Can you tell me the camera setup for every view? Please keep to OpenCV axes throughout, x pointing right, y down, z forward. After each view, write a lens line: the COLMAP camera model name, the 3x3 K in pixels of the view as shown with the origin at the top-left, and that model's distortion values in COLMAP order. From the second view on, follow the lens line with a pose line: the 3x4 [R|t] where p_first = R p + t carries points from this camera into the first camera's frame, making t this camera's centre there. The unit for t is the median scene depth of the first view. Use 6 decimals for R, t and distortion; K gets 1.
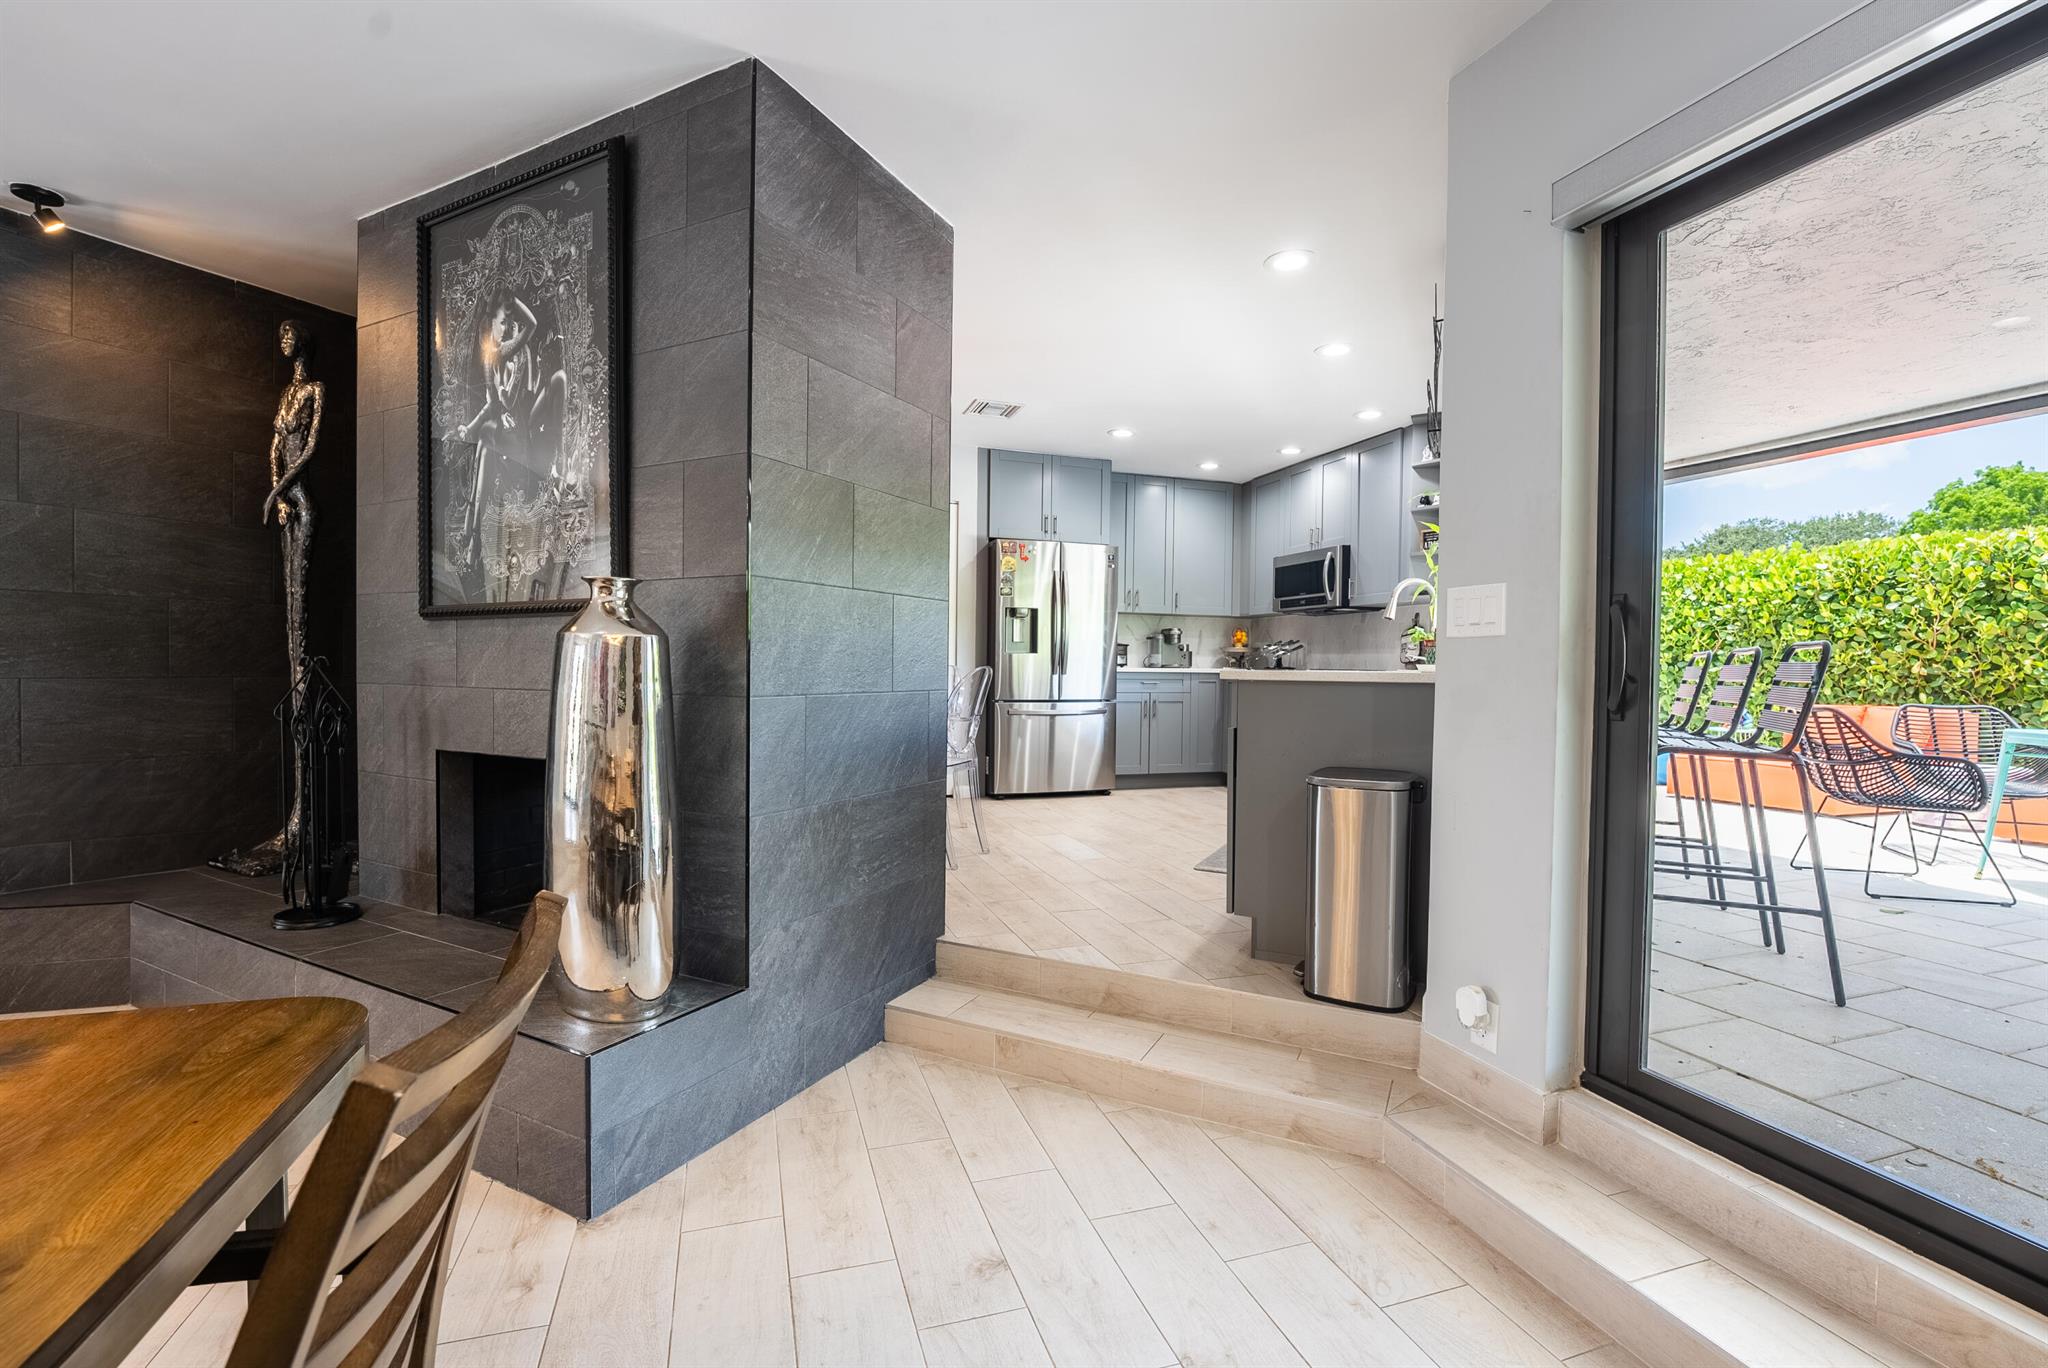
lens RADIAL K [[899.5, 0, 1024.4], [0, 899.5, 688.5], [0, 0, 1]] dist [-0.016969, 0.000874]
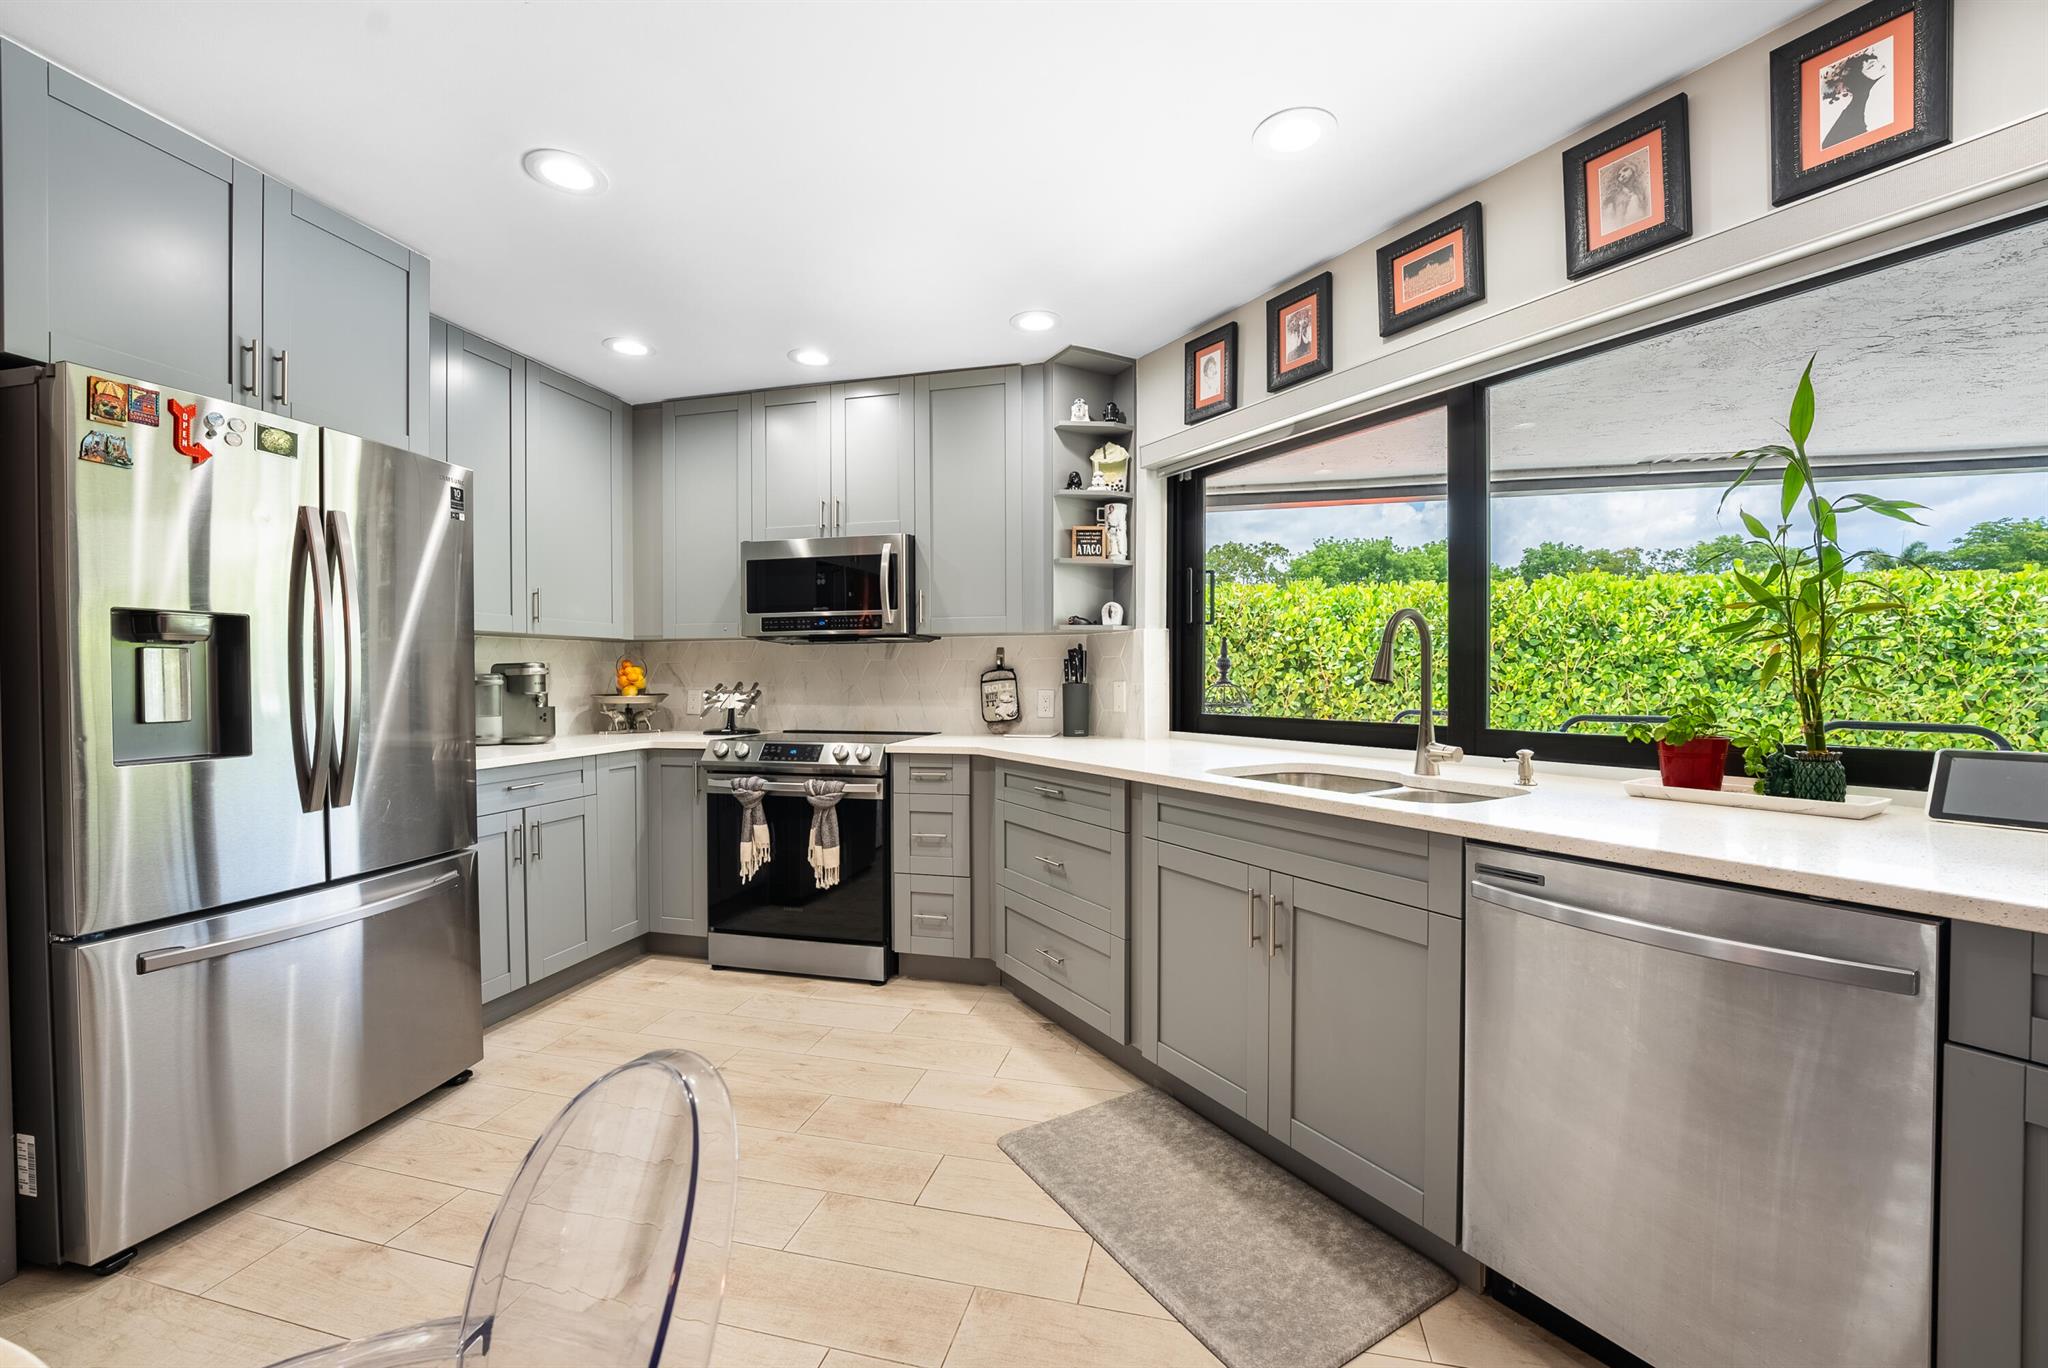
lens RADIAL K [[845.2, 0, 1024.0], [0, 845.2, 684.0], [0, 0, 1]] dist [-0.000626, -0.000002]
pose [[0.533421, -0.023781, 0.845515, -0.094253], [0.034163, 0.999395, 0.006556, -0.058072], [-0.845159, 0.025388, 0.533911, 0.620025]]
